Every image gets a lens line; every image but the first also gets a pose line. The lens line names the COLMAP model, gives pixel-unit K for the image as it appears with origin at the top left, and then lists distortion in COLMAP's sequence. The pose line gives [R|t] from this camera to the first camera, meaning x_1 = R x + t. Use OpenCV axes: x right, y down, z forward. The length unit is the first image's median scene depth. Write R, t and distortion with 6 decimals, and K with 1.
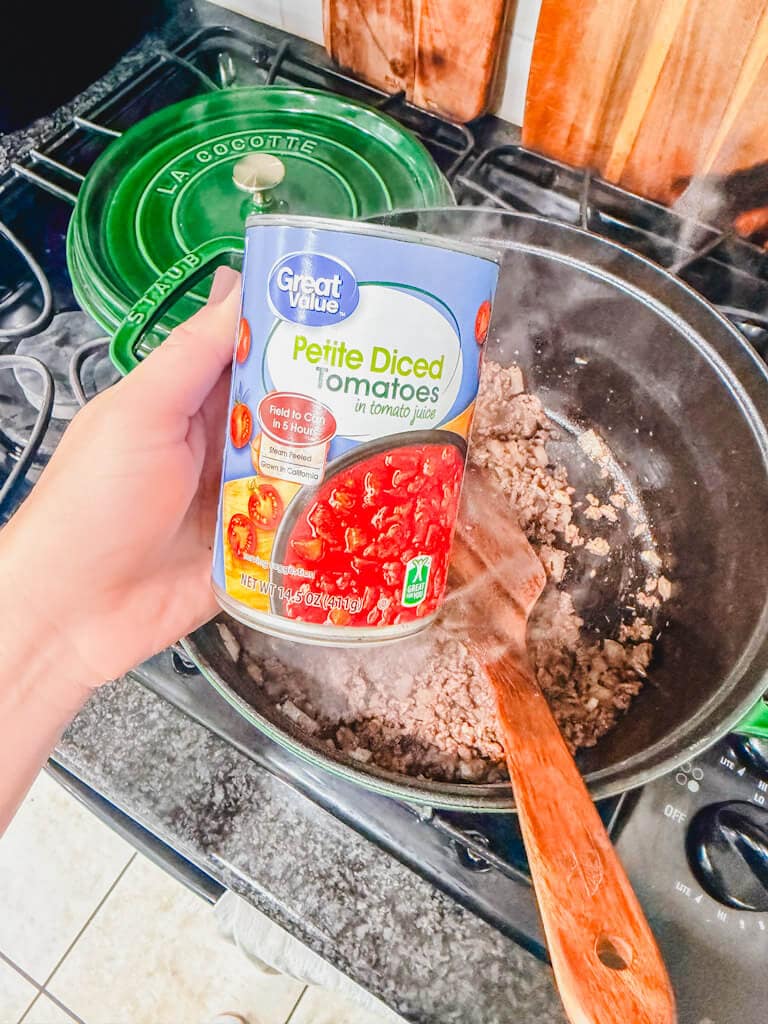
lens RADIAL K [[712.2, 0, 379.7], [0, 712.2, 458.0], [0, 0, 1]] dist [0.024799, -0.013633]
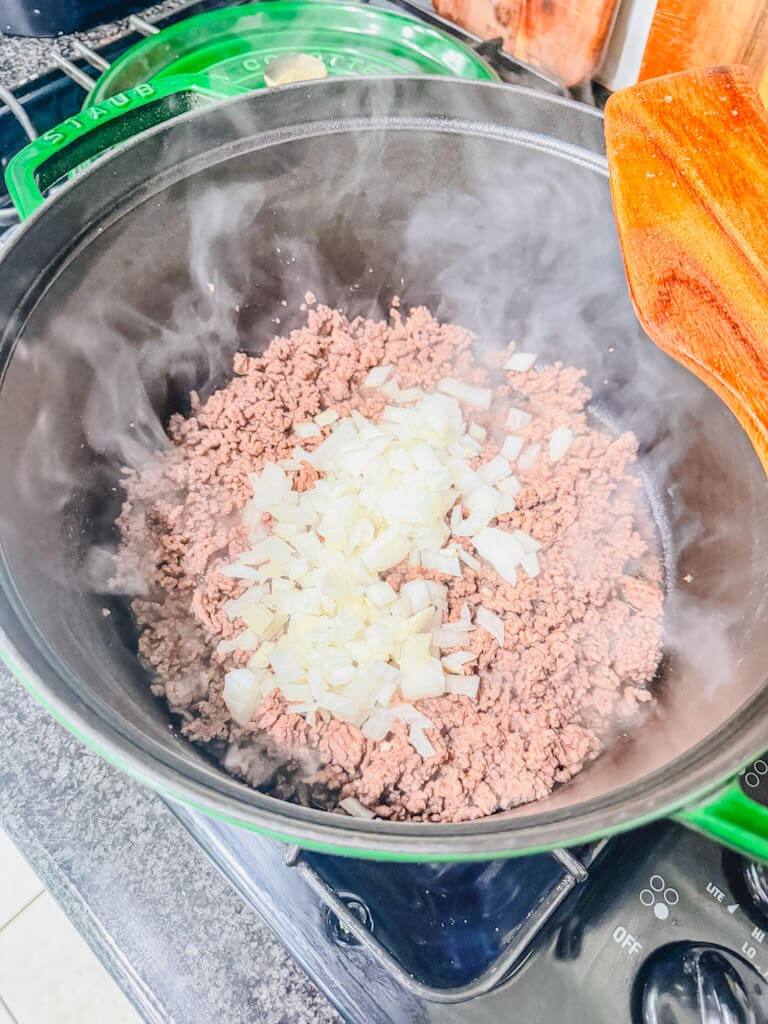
lens RADIAL K [[727.9, 0, 374.4], [0, 727.9, 507.6], [0, 0, 1]] dist [-0.013803, 0.005485]
pose [[0.973988, 0.199001, -0.108379, 0.144890], [-0.200180, 0.979759, -0.000003, 0.108240], [0.106184, 0.021699, 0.994110, 0.217173]]
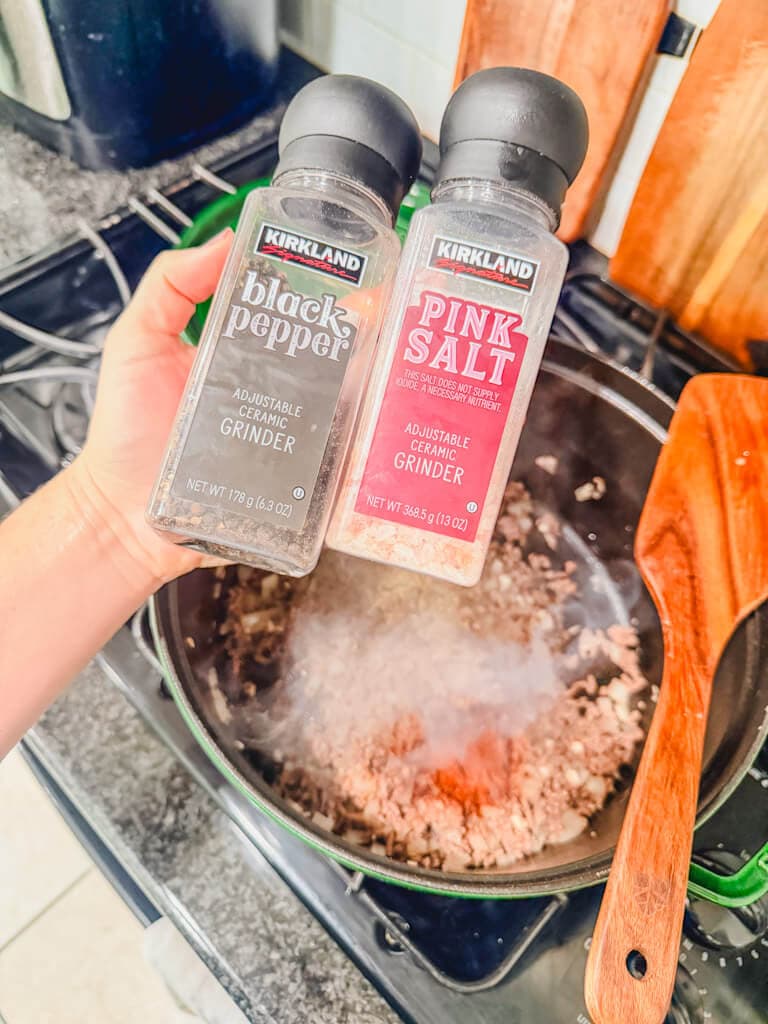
lens RADIAL K [[727.9, 0, 378.6], [0, 727.9, 512.1], [0, 0, 1]] dist [-0.013803, 0.005485]
pose [[0.971958, 0.224105, -0.071238, 0.047799], [-0.226670, 0.973506, -0.030125, -0.003993], [0.062600, 0.045428, 0.997004, -0.061712]]
